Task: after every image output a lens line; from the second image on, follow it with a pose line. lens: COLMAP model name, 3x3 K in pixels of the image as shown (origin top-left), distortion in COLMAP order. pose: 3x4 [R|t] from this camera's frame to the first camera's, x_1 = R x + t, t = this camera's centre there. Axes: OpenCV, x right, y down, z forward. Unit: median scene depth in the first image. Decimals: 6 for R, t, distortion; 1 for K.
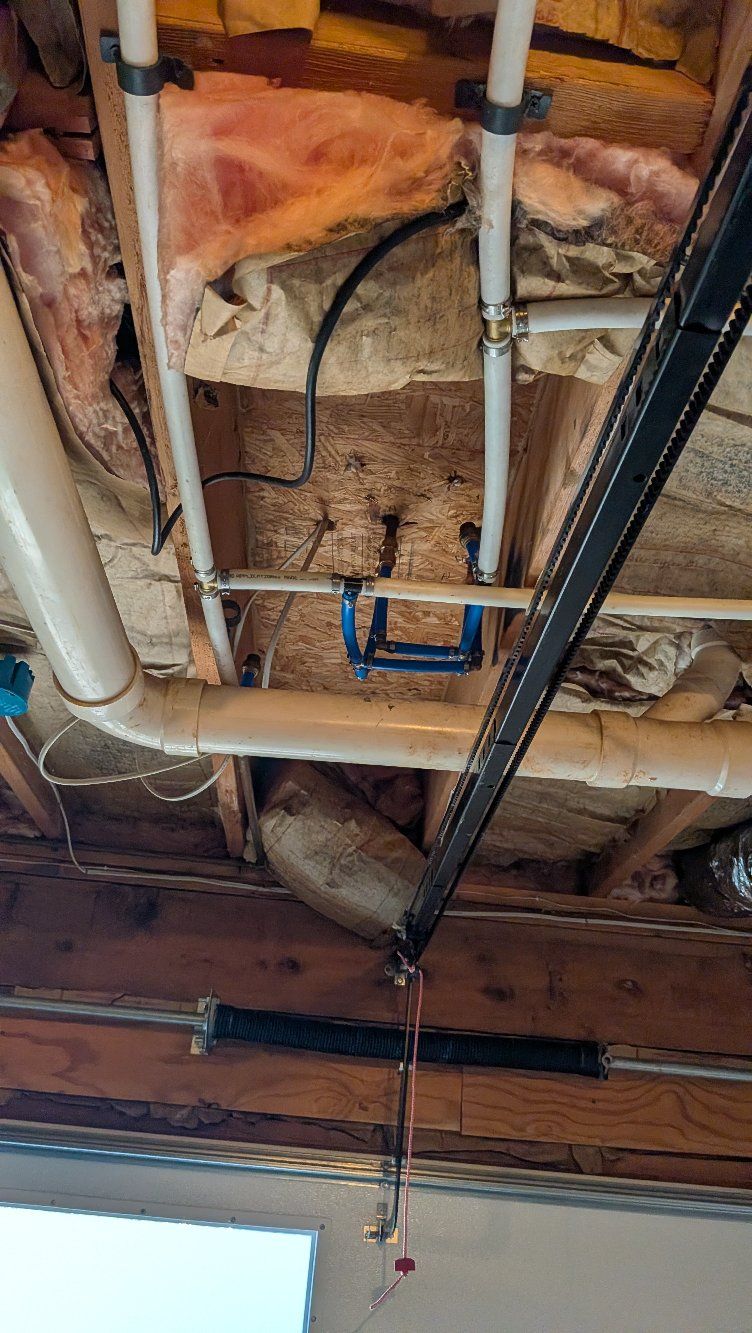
lens RADIAL K [[940.5, 0, 377.2], [0, 940.5, 667.0], [0, 0, 1]] dist [-0.012206, -0.002486]
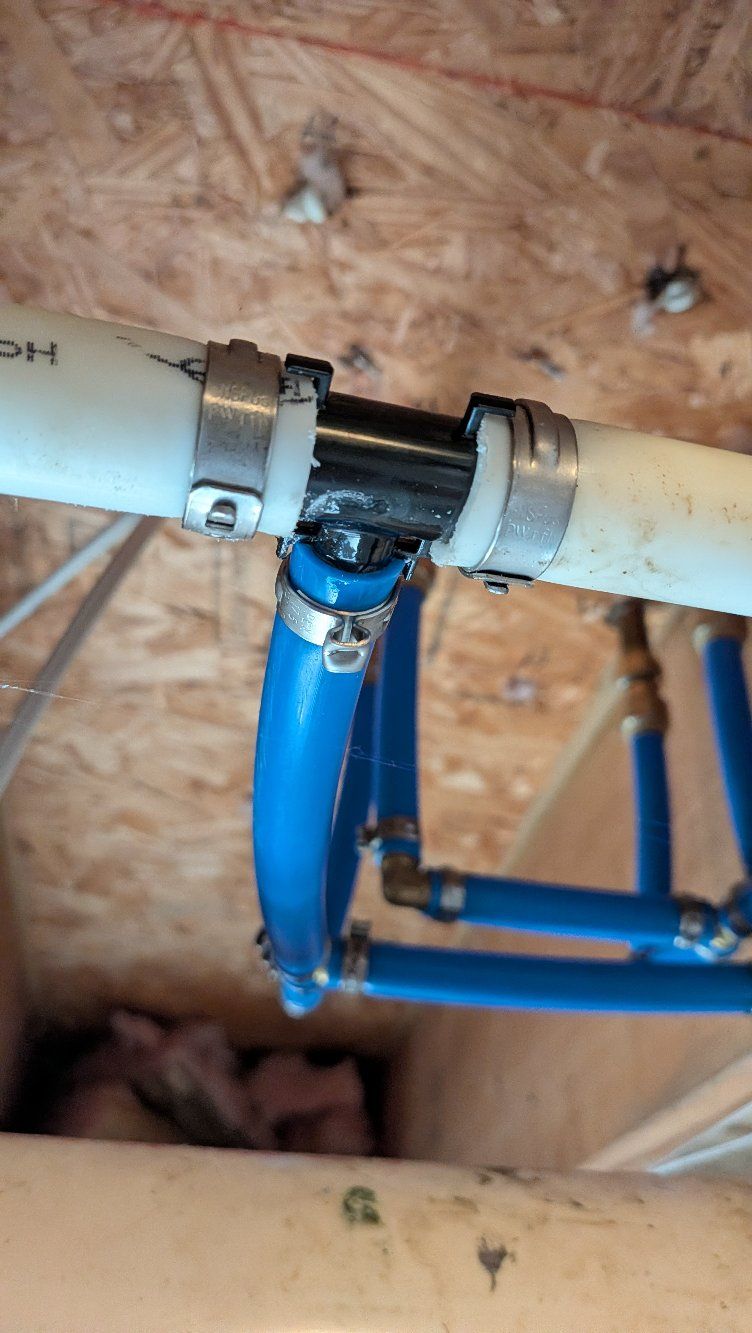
lens RADIAL K [[940.5, 0, 377.2], [0, 940.5, 664.0], [0, 0, 1]] dist [-0.012206, -0.002486]
pose [[0.991483, 0.047280, 0.121352, -0.033807], [-0.026125, 0.985039, -0.170337, -0.038251], [-0.127590, 0.165716, 0.977885, 0.766360]]
